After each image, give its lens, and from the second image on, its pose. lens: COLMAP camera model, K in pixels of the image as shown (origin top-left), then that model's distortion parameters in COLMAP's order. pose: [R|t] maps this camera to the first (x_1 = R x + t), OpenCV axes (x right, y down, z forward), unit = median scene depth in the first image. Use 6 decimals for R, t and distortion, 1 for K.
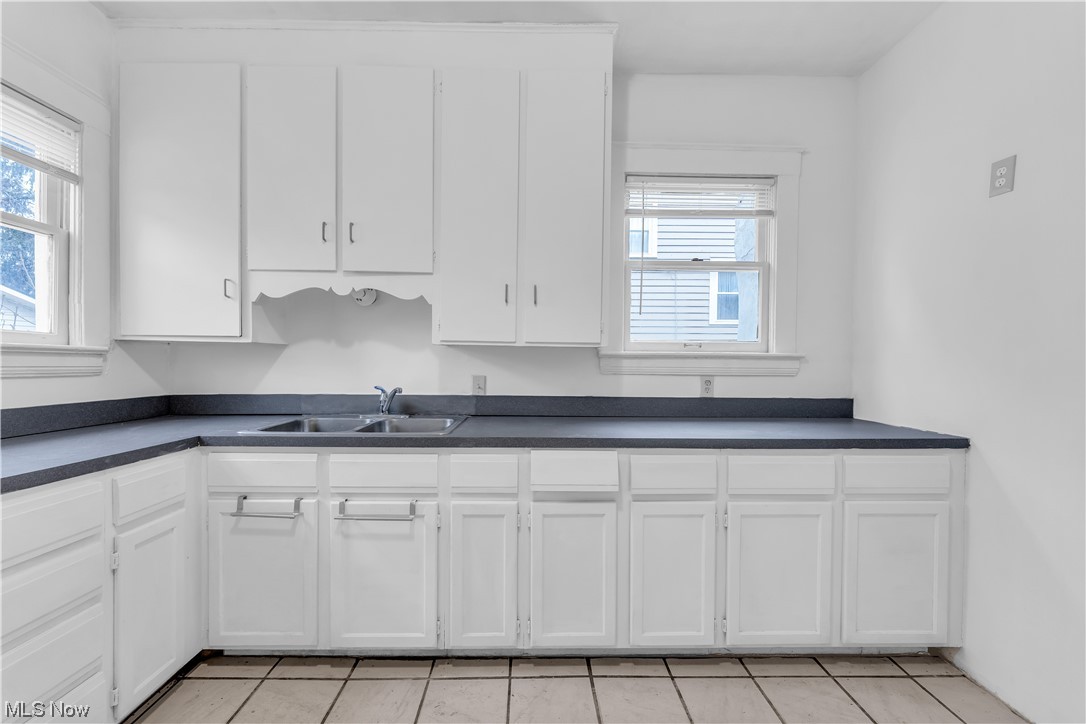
lens RADIAL K [[430.6, 0, 538.4], [0, 430.6, 370.7], [0, 0, 1]] dist [-0.001895, 0.000041]
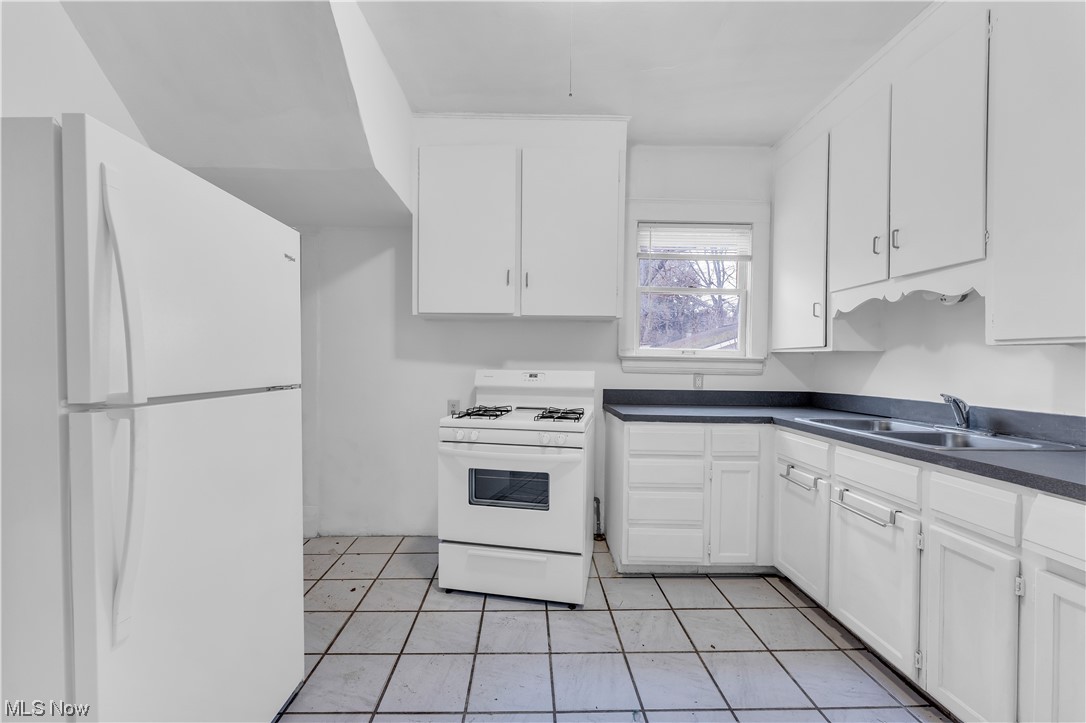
lens RADIAL K [[430.6, 0, 538.4], [0, 430.6, 370.2], [0, 0, 1]] dist [-0.001895, 0.000041]
pose [[0.010633, 0.008668, -0.999906, 0.602581], [-0.027194, 0.999595, 0.008376, 0.001861], [0.999574, 0.027103, 0.010864, 0.164559]]
